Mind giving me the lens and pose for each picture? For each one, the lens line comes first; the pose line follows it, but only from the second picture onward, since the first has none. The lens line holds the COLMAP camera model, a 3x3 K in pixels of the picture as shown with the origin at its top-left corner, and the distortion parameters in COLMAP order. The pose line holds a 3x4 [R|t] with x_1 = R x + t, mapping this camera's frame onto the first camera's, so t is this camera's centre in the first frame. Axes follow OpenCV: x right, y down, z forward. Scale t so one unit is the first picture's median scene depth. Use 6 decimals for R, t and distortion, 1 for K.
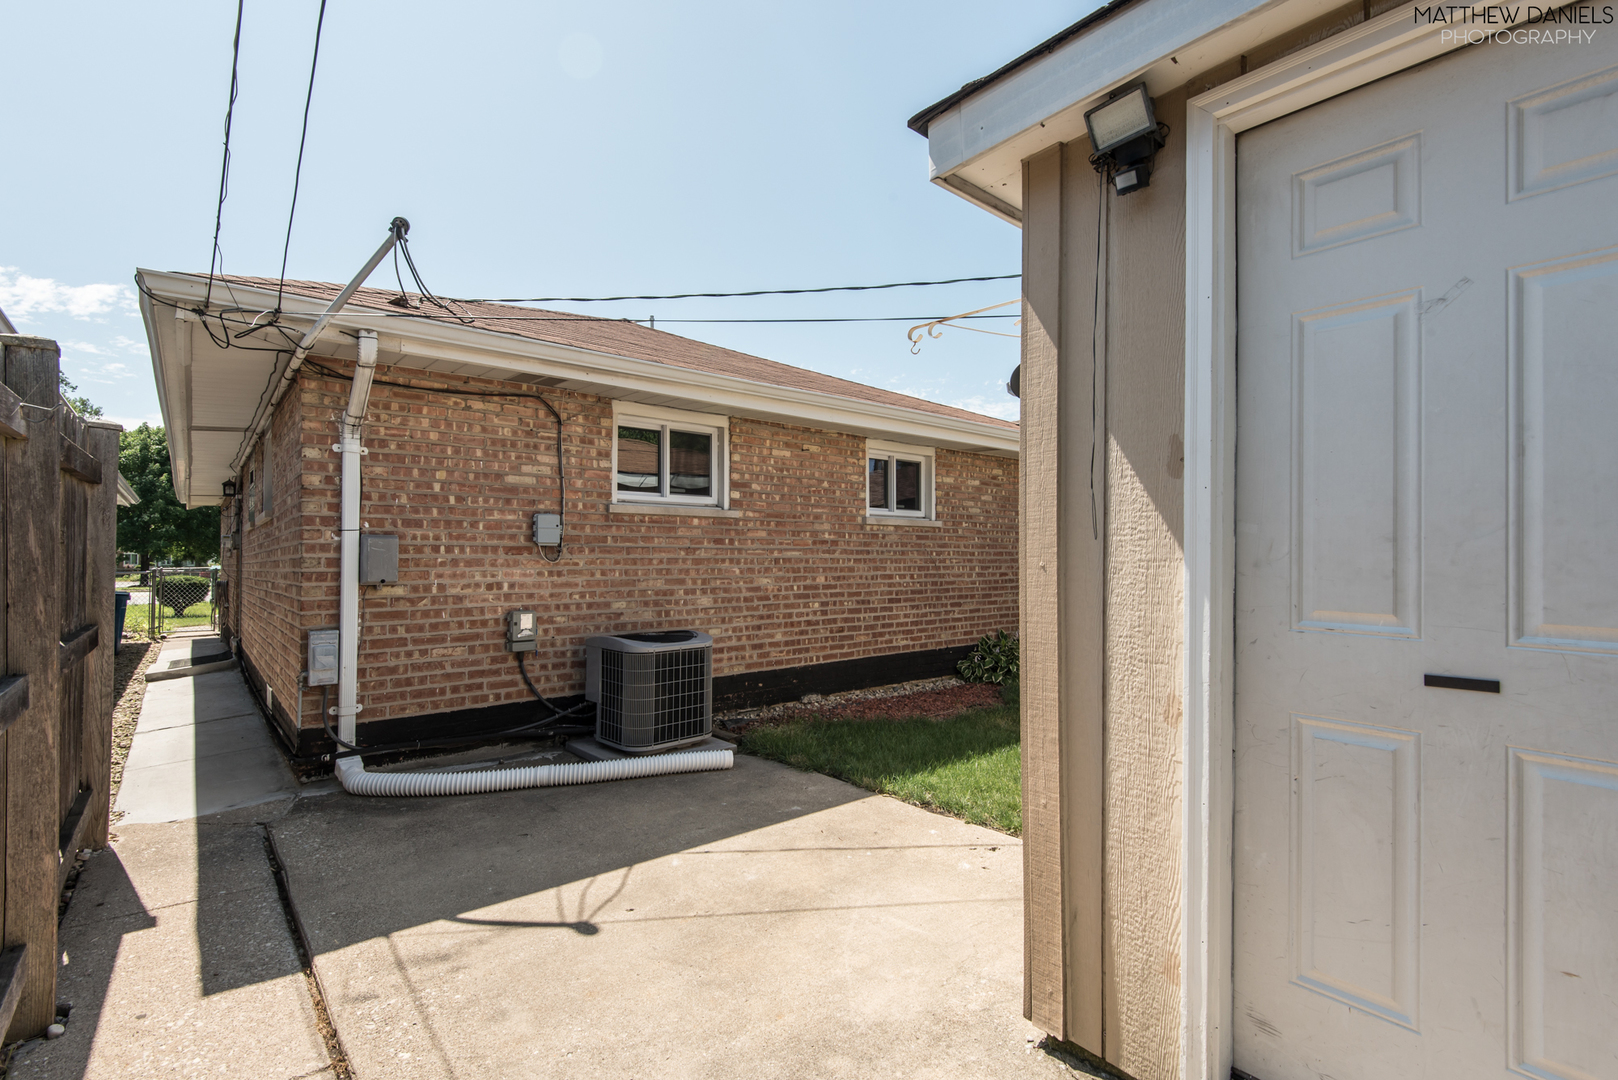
lens RADIAL K [[732.5, 0, 800.3], [0, 732.5, 538.7], [0, 0, 1]] dist [0.026170, -0.009839]
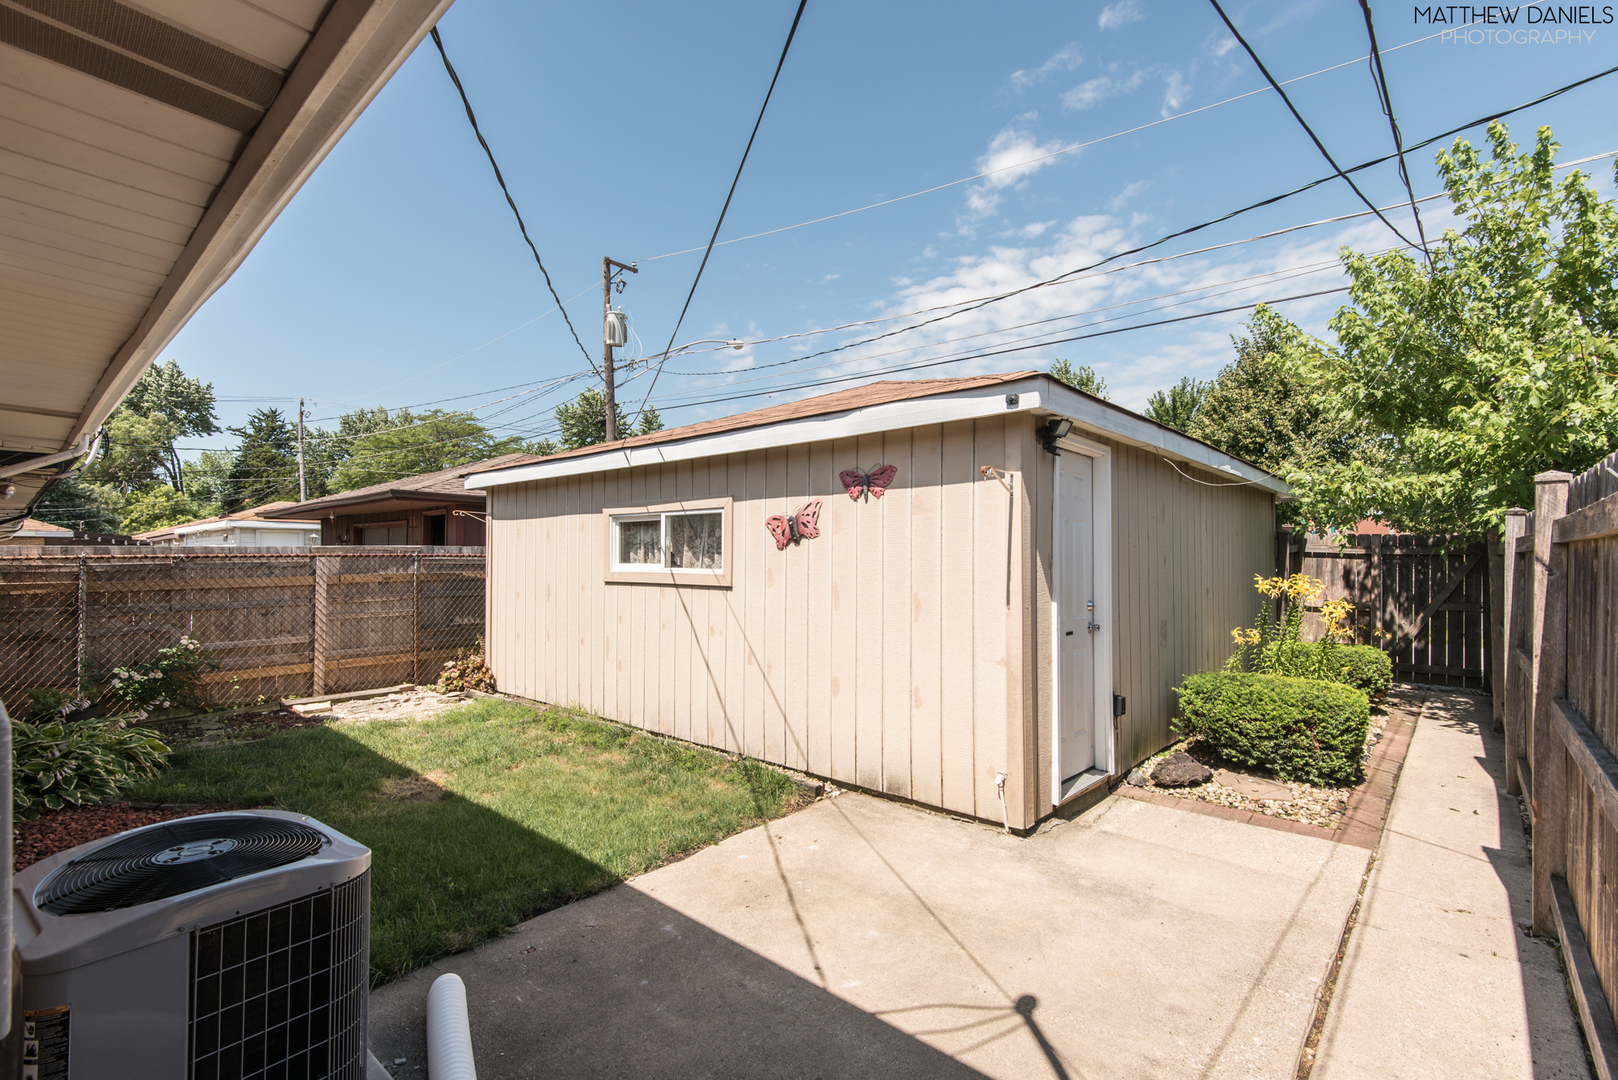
lens RADIAL K [[719.2, 0, 798.2], [0, 719.2, 555.1], [0, 0, 1]] dist [0.022416, -0.007737]
pose [[-0.124258, -0.004434, 0.992240, -1.004057], [-0.022133, 0.999754, 0.001696, -0.064924], [-0.992003, -0.021751, -0.124325, 1.178897]]
